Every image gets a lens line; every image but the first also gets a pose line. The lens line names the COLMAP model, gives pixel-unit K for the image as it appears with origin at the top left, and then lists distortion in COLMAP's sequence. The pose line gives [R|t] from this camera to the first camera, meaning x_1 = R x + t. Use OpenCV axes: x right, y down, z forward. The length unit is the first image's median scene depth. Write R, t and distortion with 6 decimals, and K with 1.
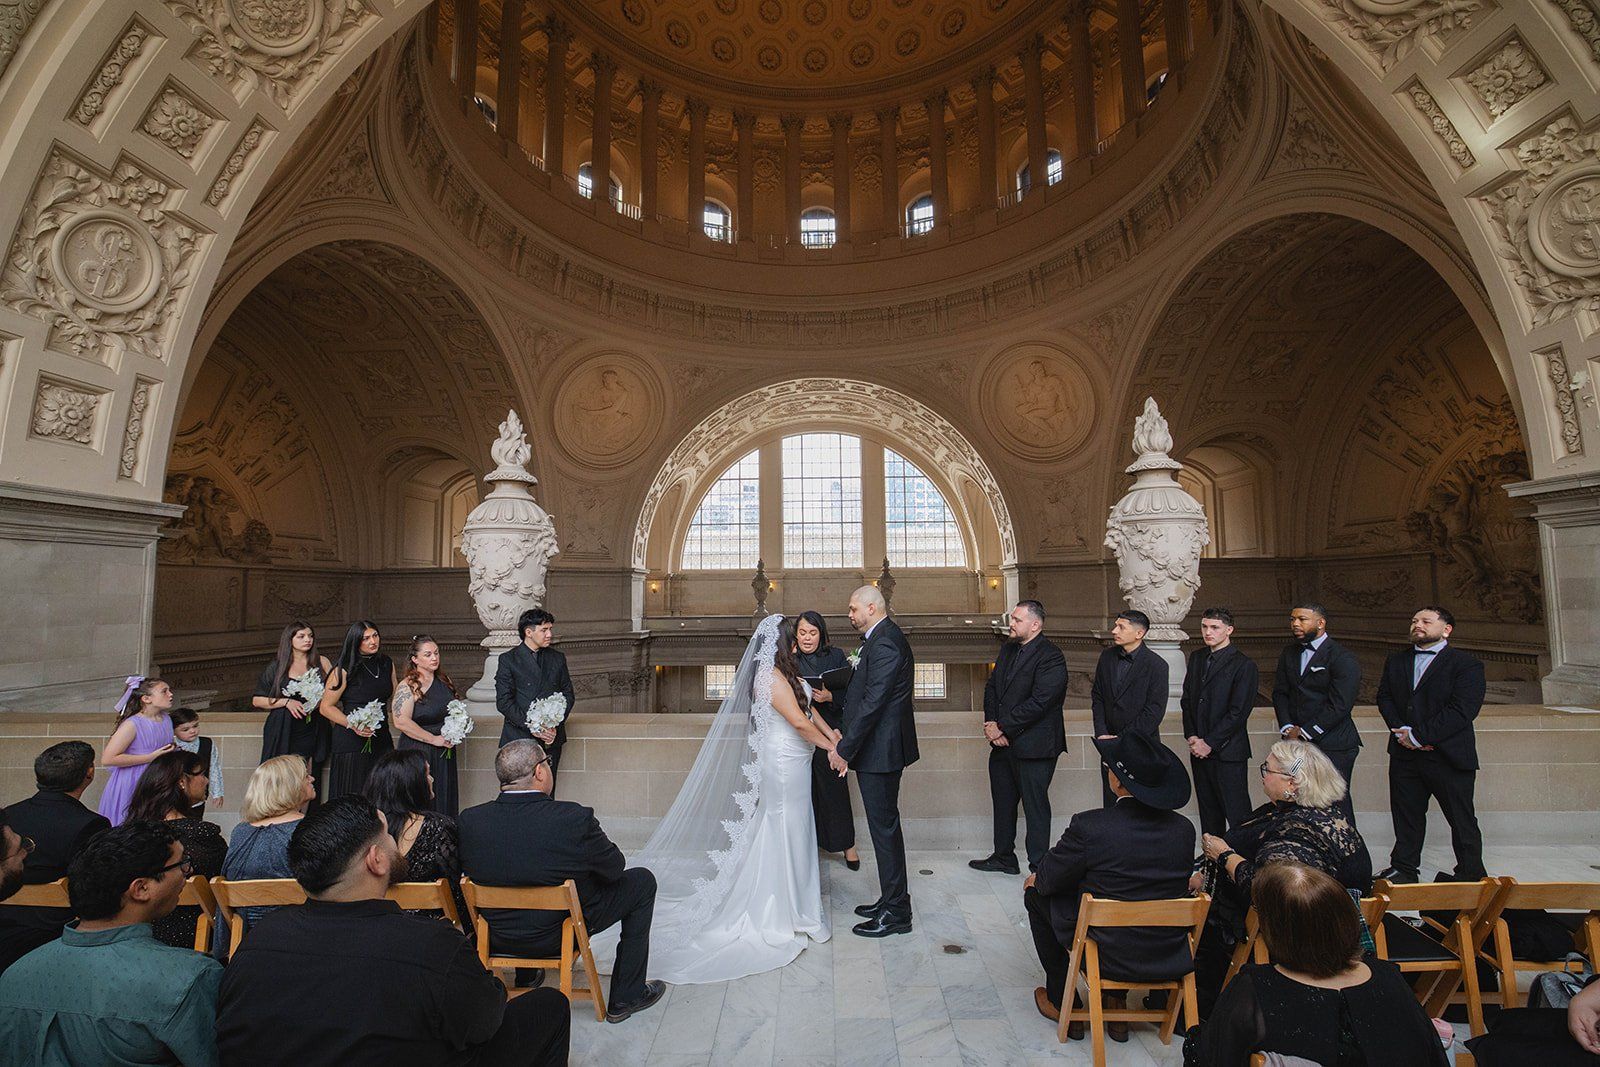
lens RADIAL K [[702.5, 0, 796.9], [0, 702.5, 535.8], [0, 0, 1]] dist [-0.051110, 0.019942]
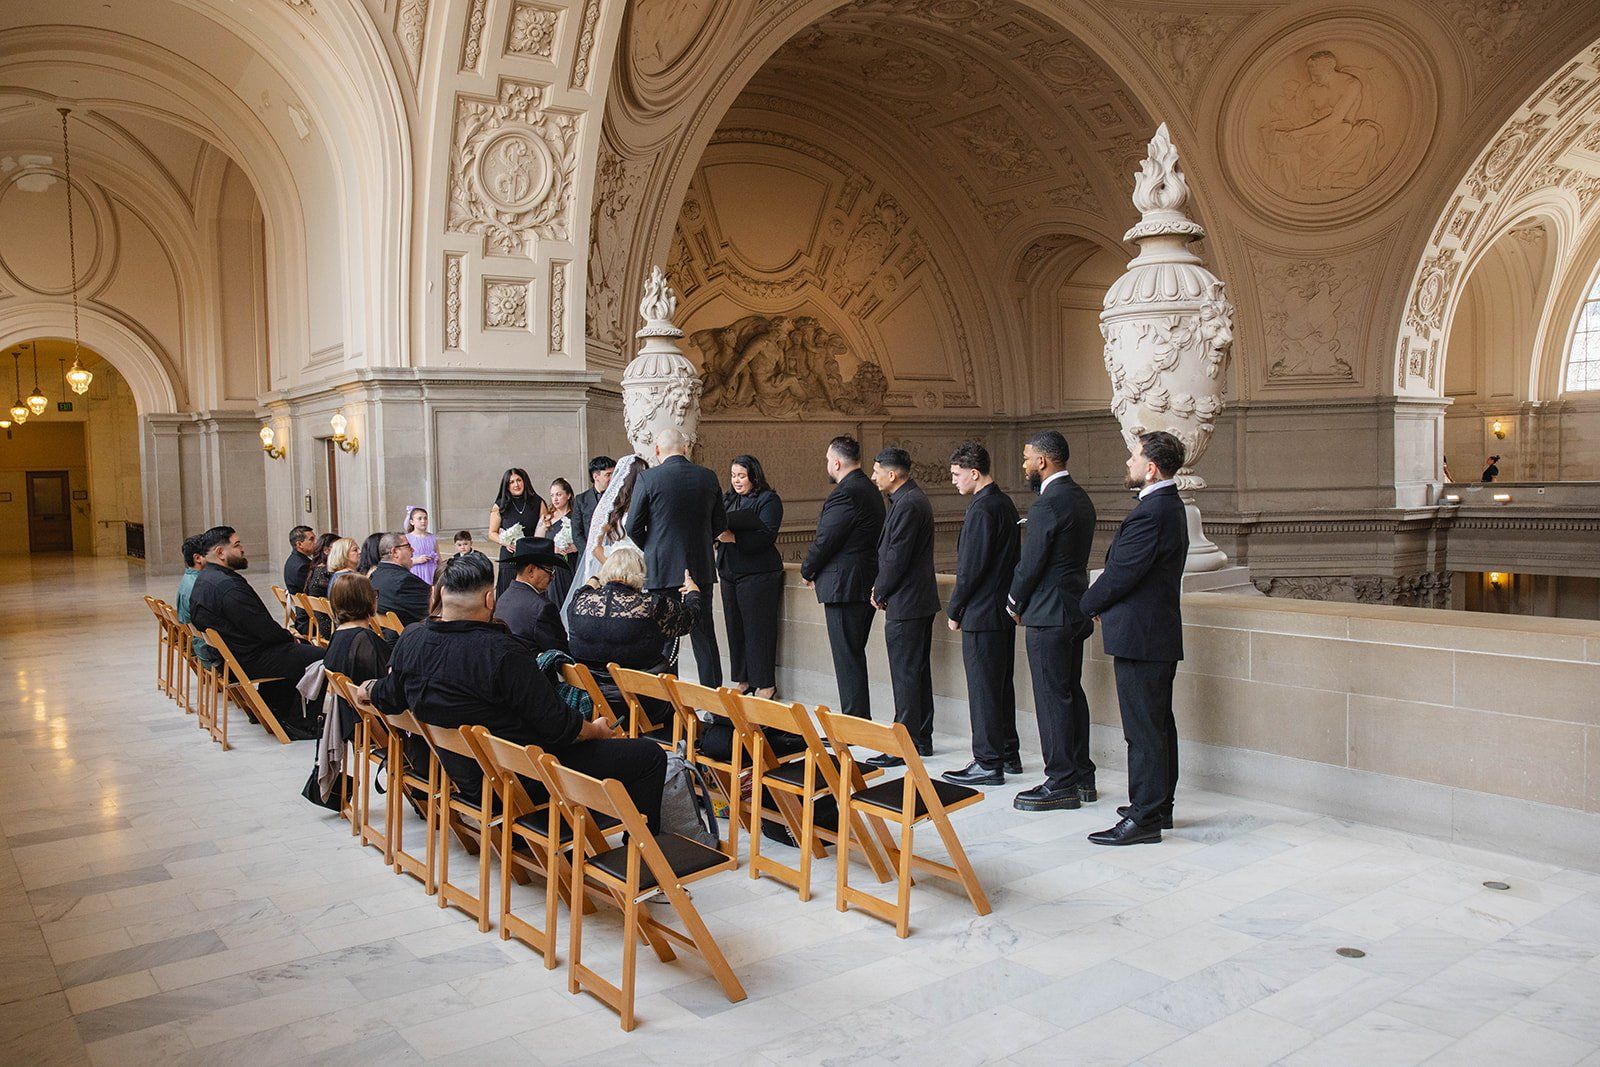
lens RADIAL K [[1276.3, 0, 794.9], [0, 1276.3, 542.4], [0, 0, 1]] dist [-0.121731, 0.143106]
pose [[0.621478, 0.038538, -0.782483, 0.310771], [0.084480, 0.989669, 0.115839, 0.006257], [0.778864, -0.138096, 0.611801, -0.010653]]
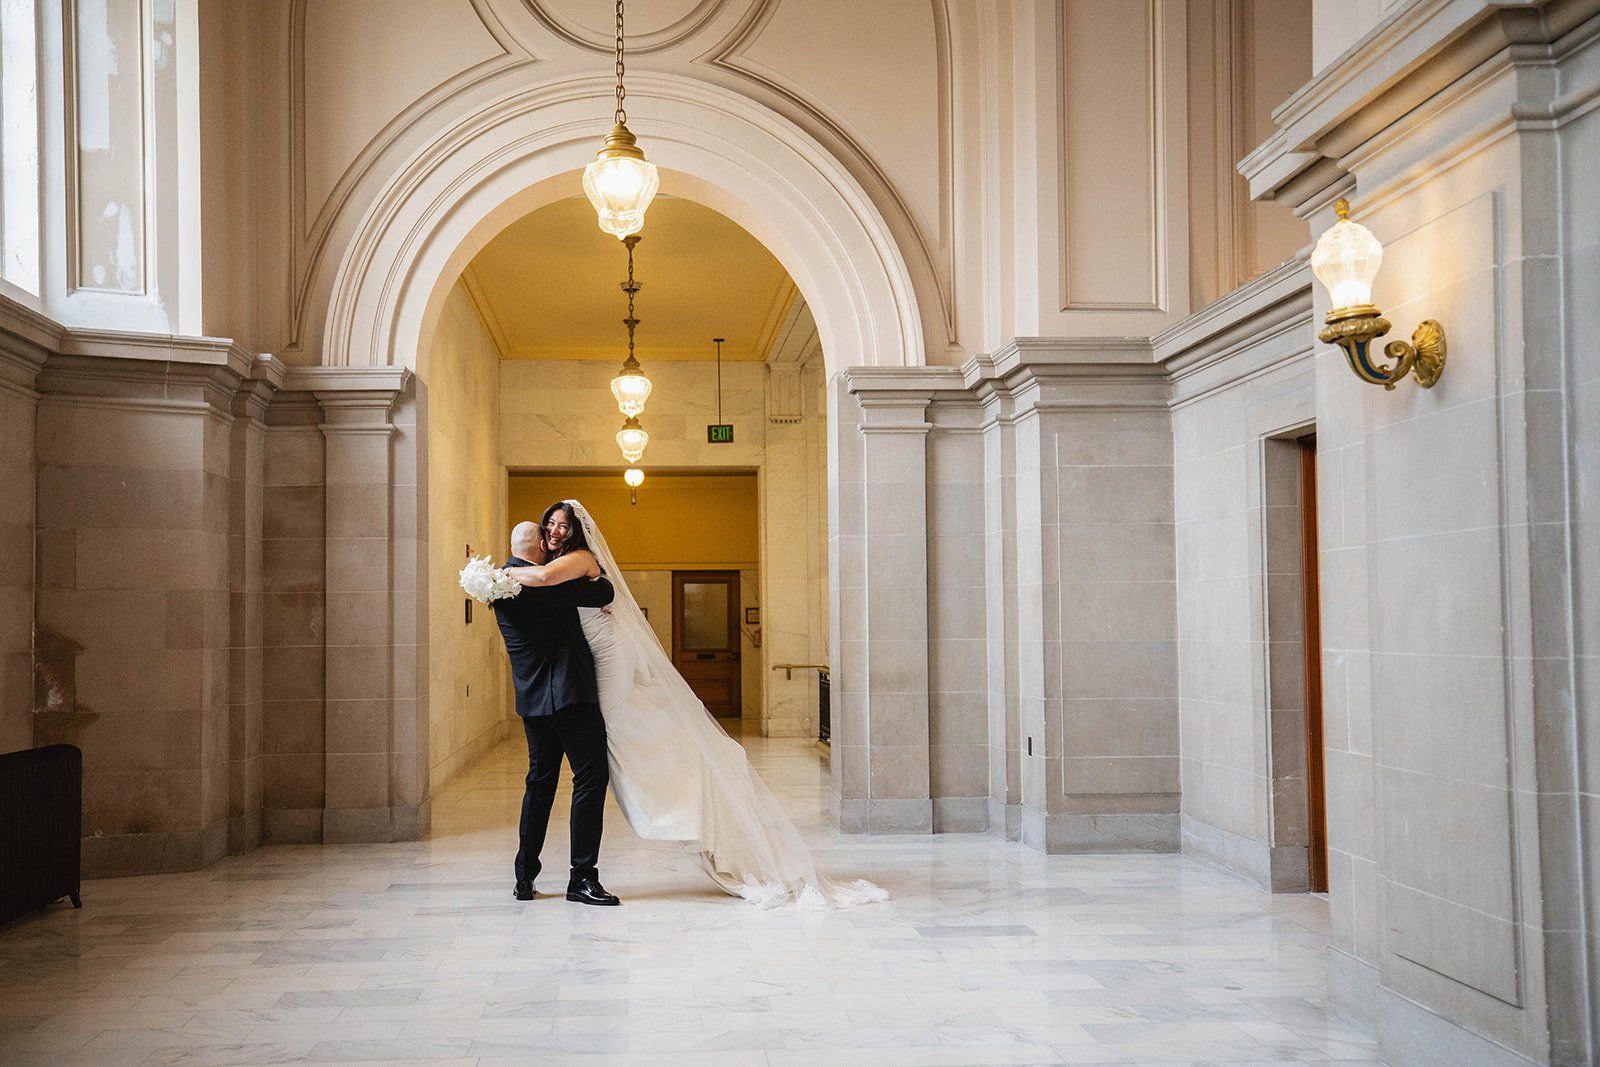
lens RADIAL K [[1709.3, 0, 800.0], [0, 1709.3, 533.5], [0, 0, 1]] dist [0.000982, 0.000052]
pose [[0.137130, -0.042993, -0.989620, -0.325533], [0.090199, 0.995449, -0.030748, 0.036292], [0.986438, -0.085046, 0.140384, 0.126347]]
